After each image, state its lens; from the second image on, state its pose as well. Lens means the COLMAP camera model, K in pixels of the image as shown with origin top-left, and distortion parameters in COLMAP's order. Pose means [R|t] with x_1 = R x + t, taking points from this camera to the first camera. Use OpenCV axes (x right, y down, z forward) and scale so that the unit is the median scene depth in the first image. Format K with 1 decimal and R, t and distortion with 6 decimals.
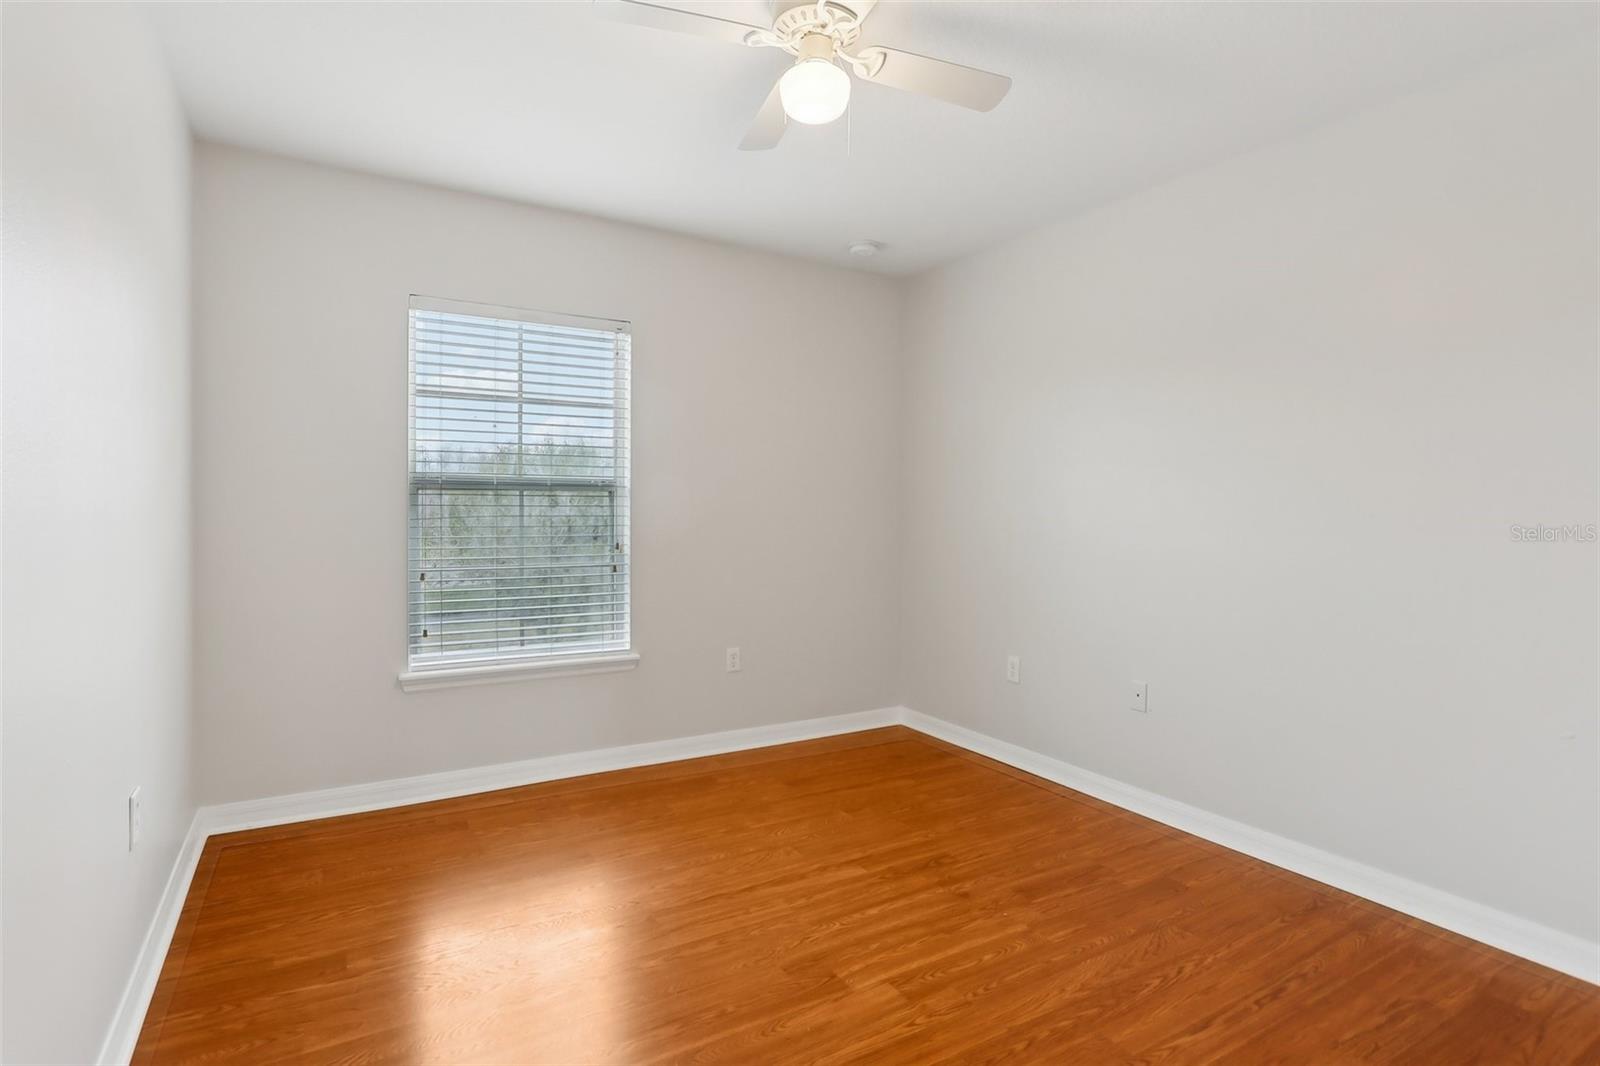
lens RADIAL K [[765.8, 0, 775.8], [0, 765.8, 526.1], [0, 0, 1]] dist [-0.012018, 0.000322]
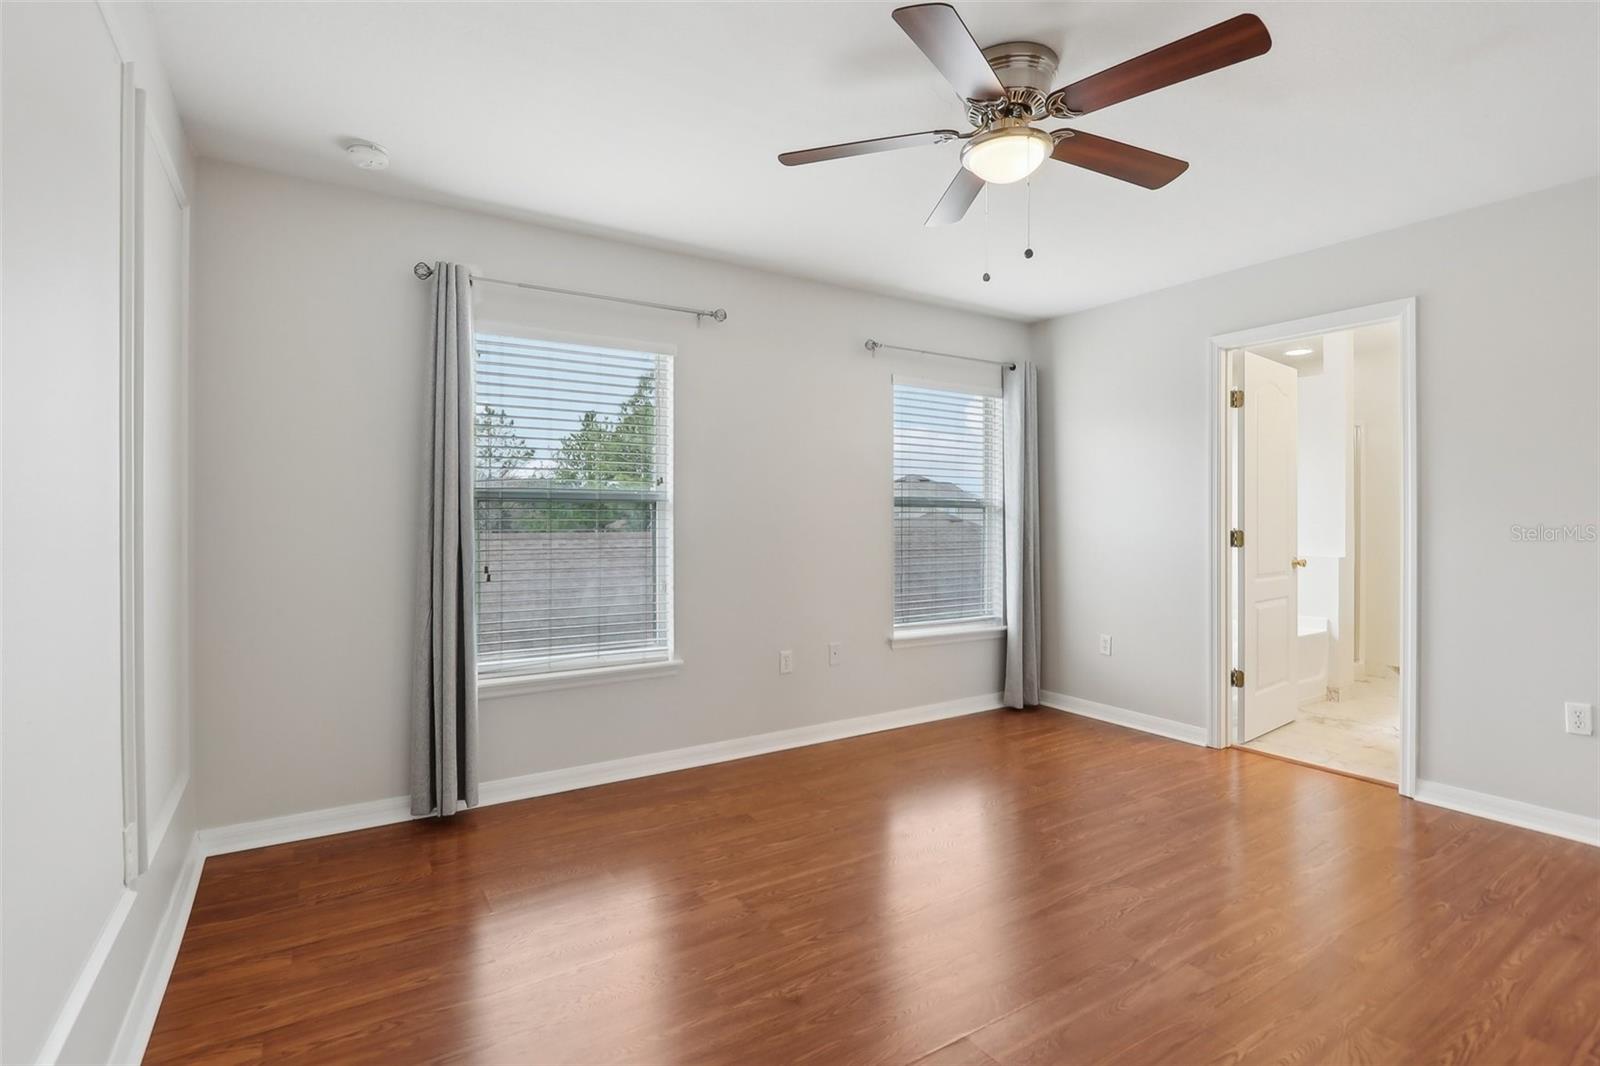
lens RADIAL K [[765.8, 0, 788.8], [0, 765.8, 521.6], [0, 0, 1]] dist [-0.012018, 0.000322]
pose [[0.998011, -0.010783, 0.062116, -0.112512], [0.012027, 0.999734, -0.019690, 0.000304], [-0.061887, 0.020398, 0.997875, -0.063144]]
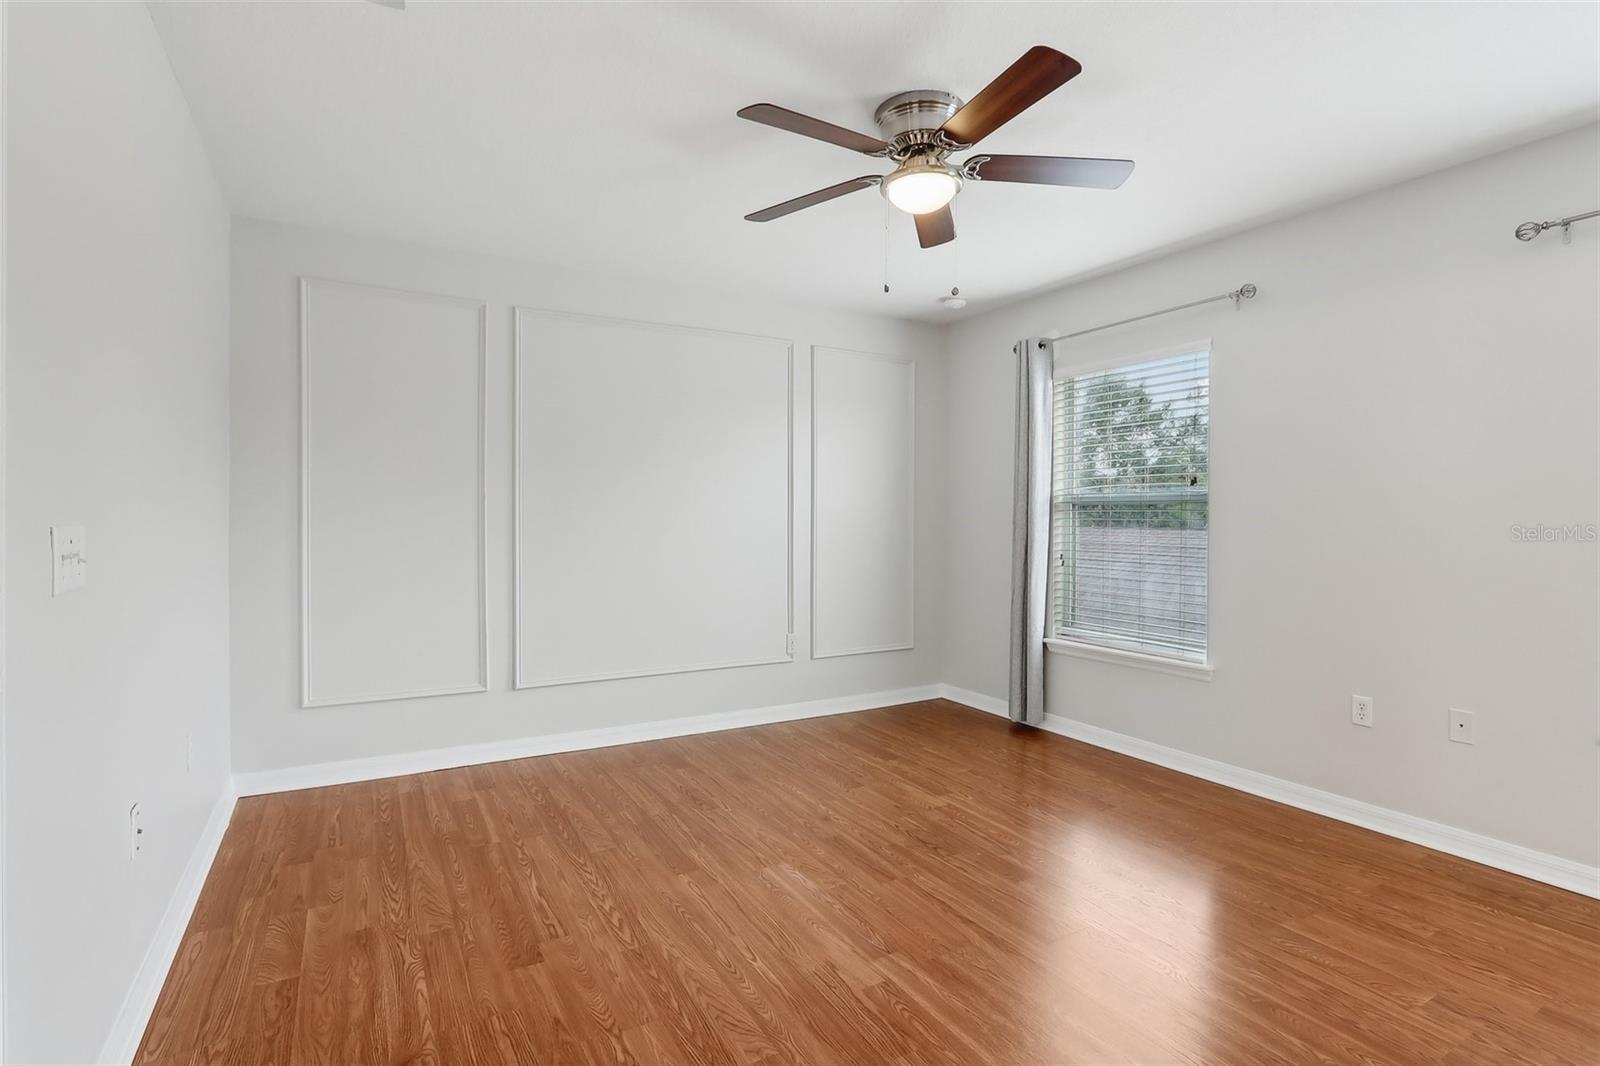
lens RADIAL K [[765.8, 0, 778.2], [0, 765.8, 520.6], [0, 0, 1]] dist [-0.012018, 0.000322]
pose [[0.003053, -0.003593, -0.999989, 0.248683], [-0.023441, 0.999719, -0.003664, -0.002624], [0.999721, 0.023452, 0.002968, 0.128046]]
